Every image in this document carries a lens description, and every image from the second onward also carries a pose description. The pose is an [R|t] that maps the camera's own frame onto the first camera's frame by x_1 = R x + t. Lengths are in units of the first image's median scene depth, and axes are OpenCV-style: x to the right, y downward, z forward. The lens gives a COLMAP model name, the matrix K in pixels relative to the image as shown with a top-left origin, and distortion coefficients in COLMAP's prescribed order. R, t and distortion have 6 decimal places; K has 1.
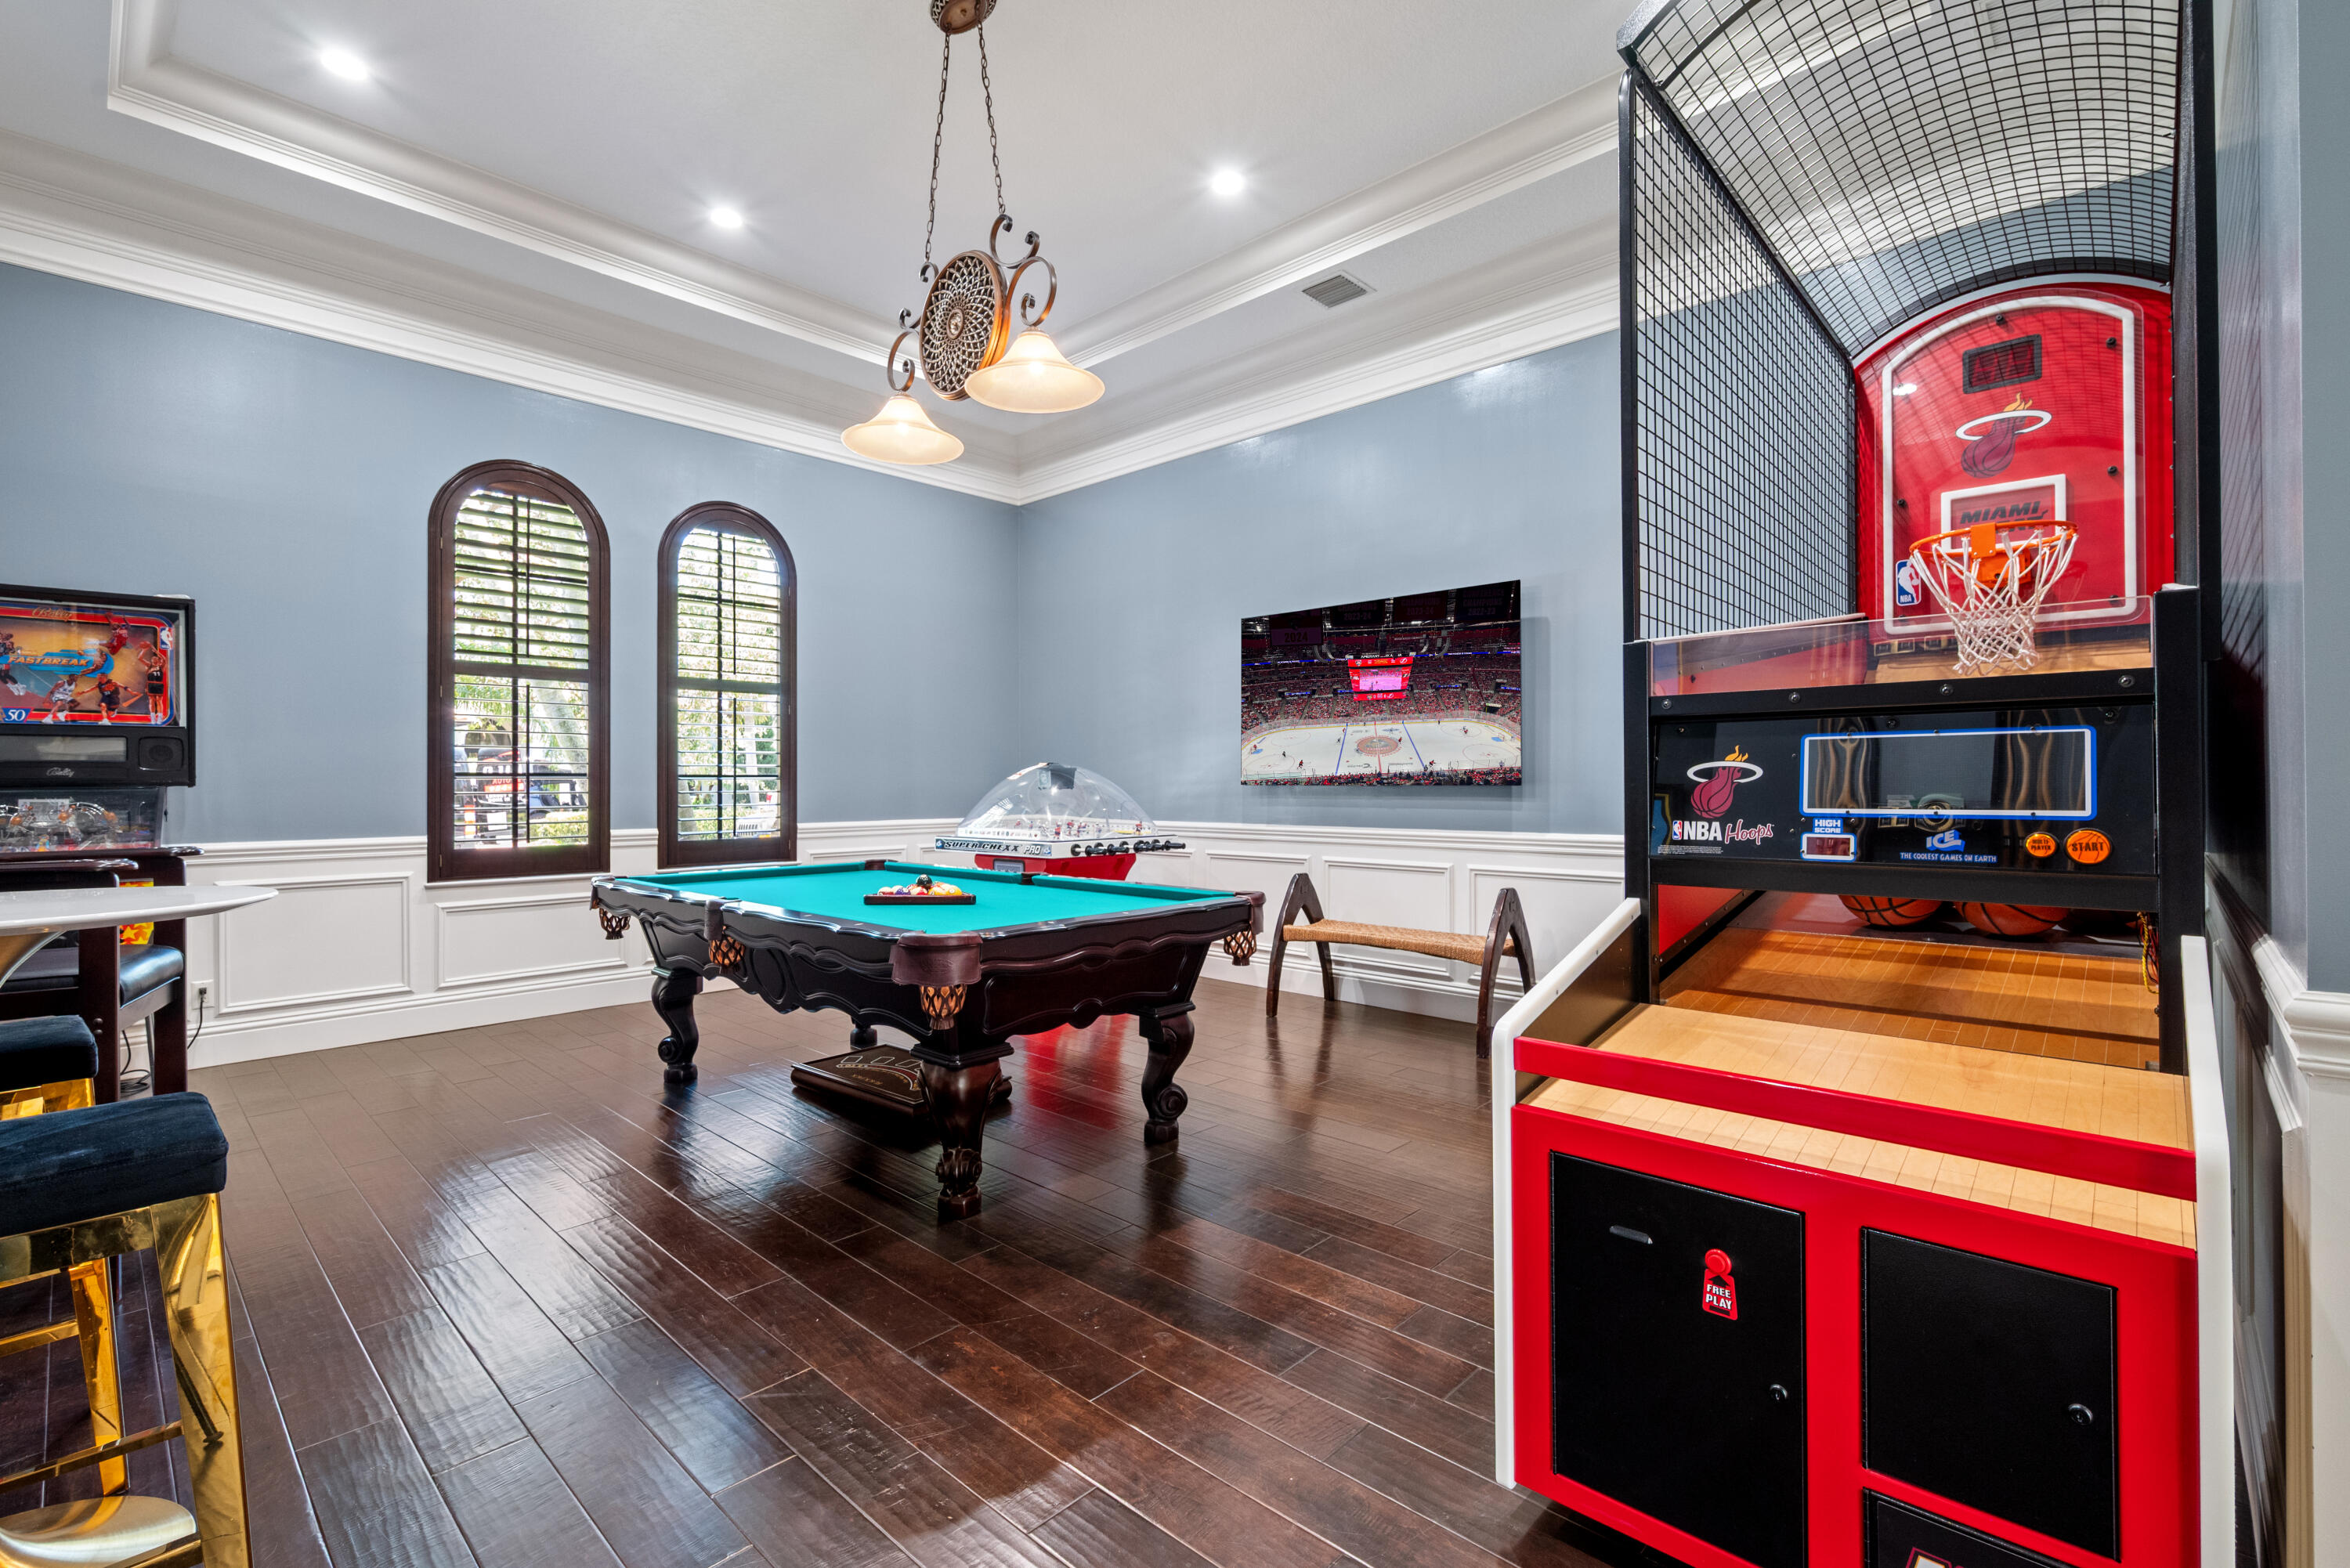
lens RADIAL K [[1042.2, 0, 1178.2], [0, 1042.2, 777.5], [0, 0, 1]] dist [-0.001665, -0.000437]
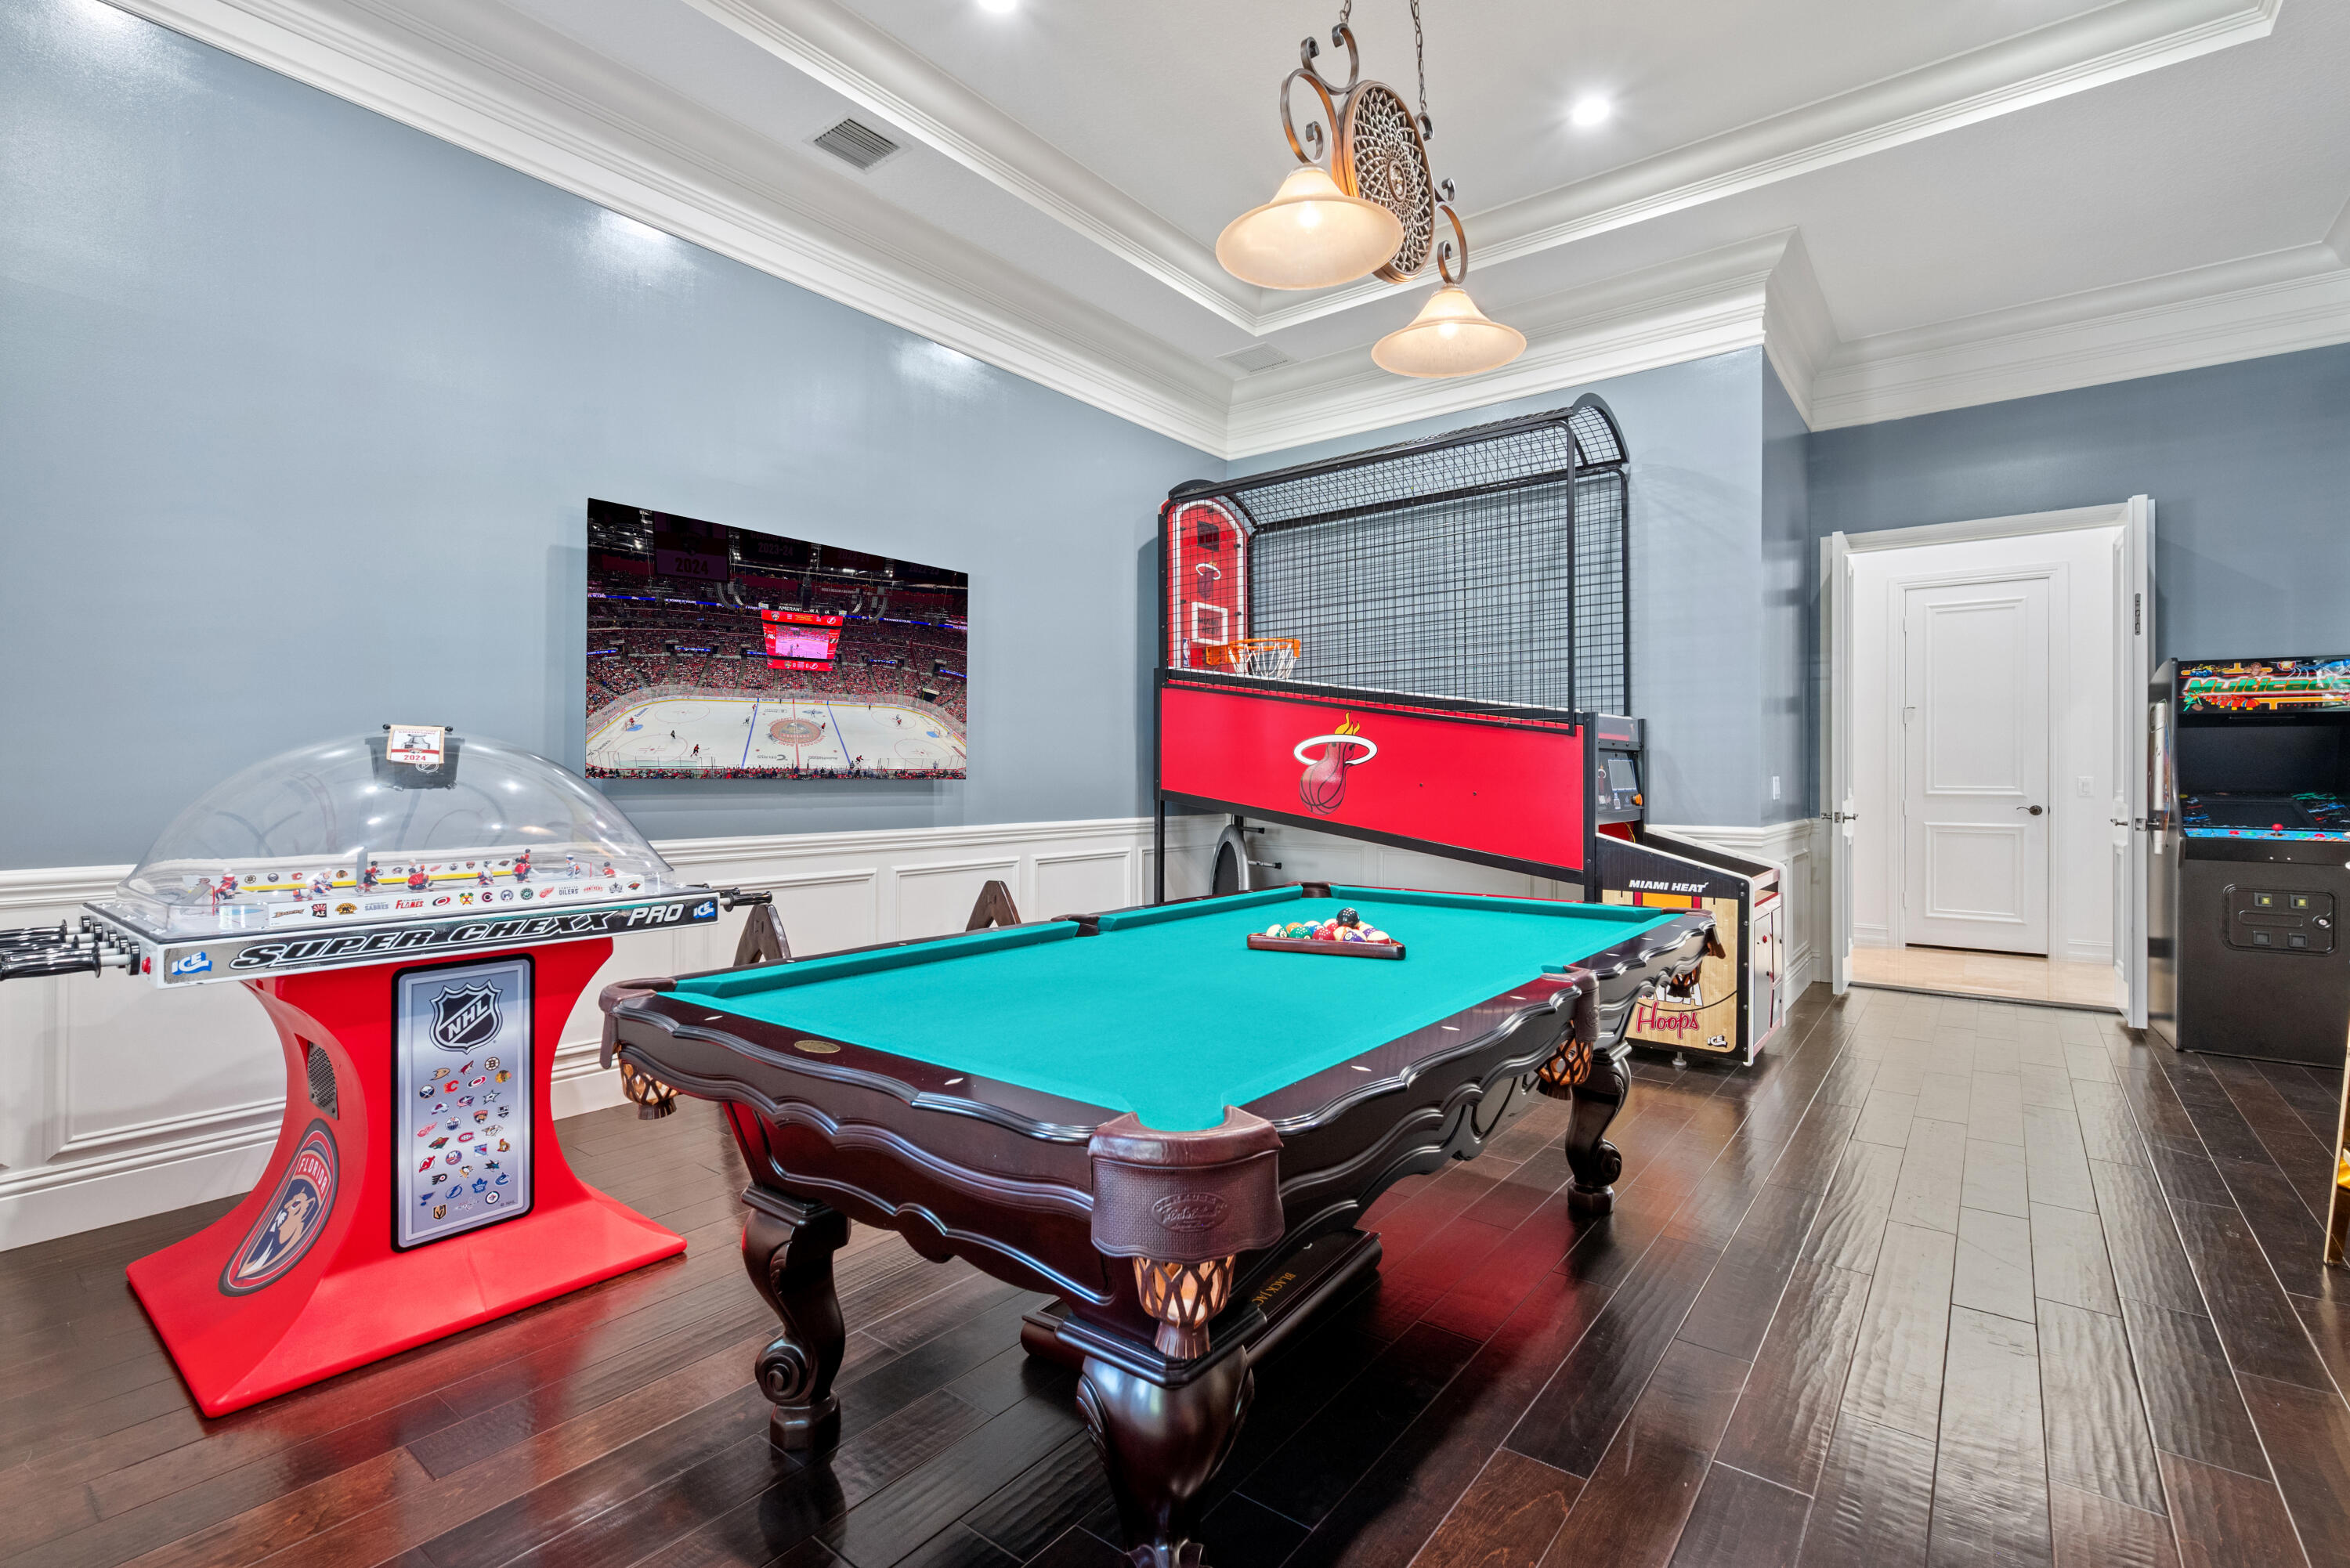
lens RADIAL K [[1042.2, 0, 1178.2], [0, 1042.2, 777.5], [0, 0, 1]] dist [-0.001665, -0.000437]
pose [[-0.102541, -0.001163, 0.994728, -0.616285], [-0.003692, 0.999993, 0.000789, 0.005121], [-0.994722, -0.003591, -0.102544, 0.790686]]
